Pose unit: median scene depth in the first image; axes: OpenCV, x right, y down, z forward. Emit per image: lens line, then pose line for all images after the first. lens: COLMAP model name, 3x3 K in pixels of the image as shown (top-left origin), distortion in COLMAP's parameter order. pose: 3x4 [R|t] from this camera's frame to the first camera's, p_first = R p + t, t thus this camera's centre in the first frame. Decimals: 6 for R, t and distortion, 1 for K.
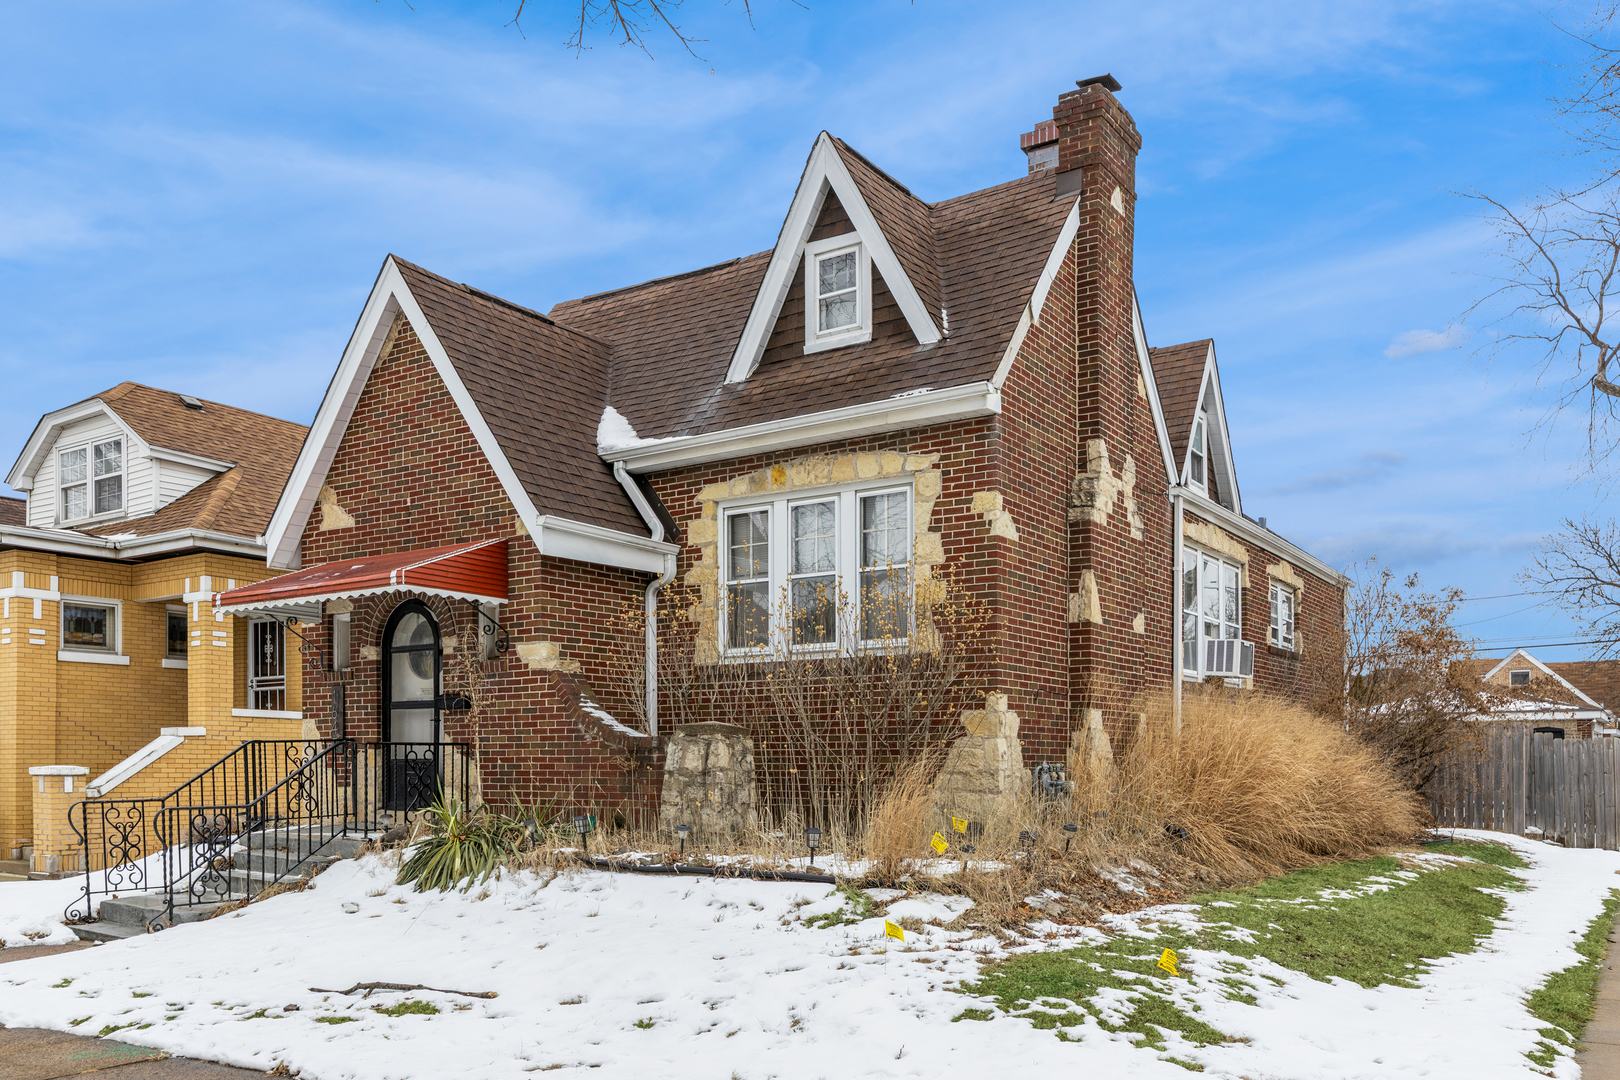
lens RADIAL K [[1330.0, 0, 807.2], [0, 1330.0, 694.7], [0, 0, 1]] dist [0.000335, -0.001665]
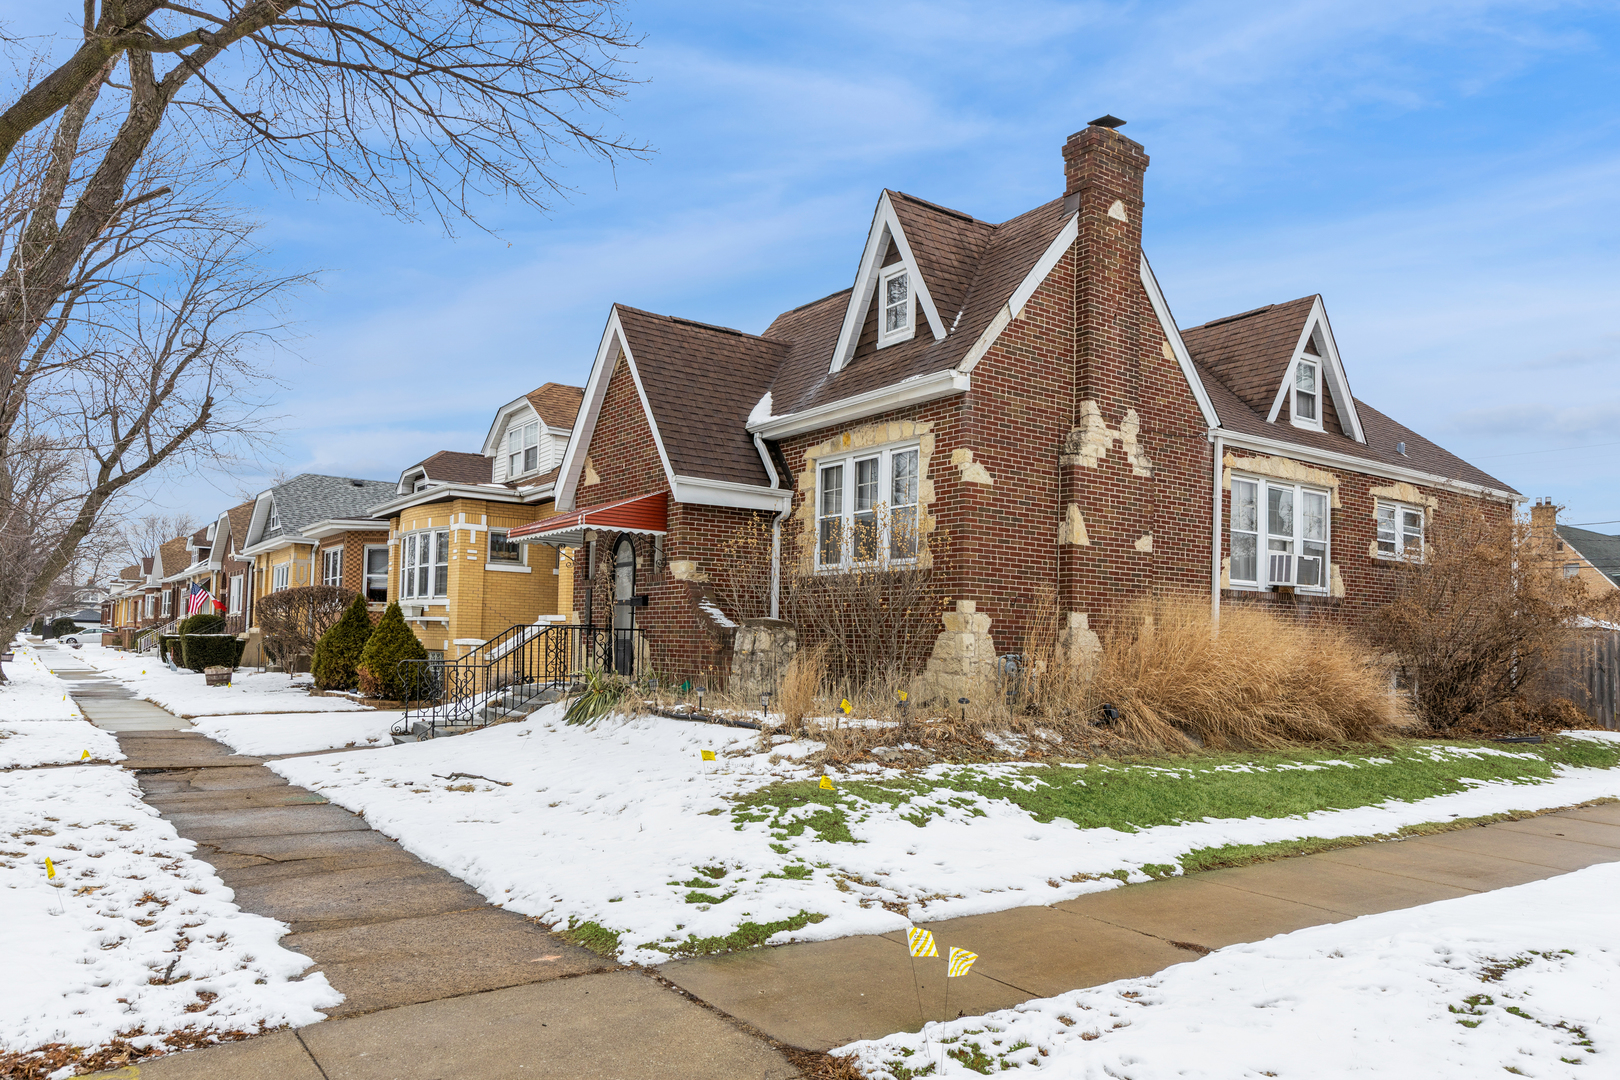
lens RADIAL K [[1118.0, 0, 810.0], [0, 1118.0, 540.0], [0, 0, 1]] dist [0.005349, 0.000585]
pose [[0.931538, -0.008550, -0.363545, 0.357860], [-0.008358, 0.998956, -0.044909, -0.008054], [0.363549, 0.044873, 0.930494, -0.089198]]
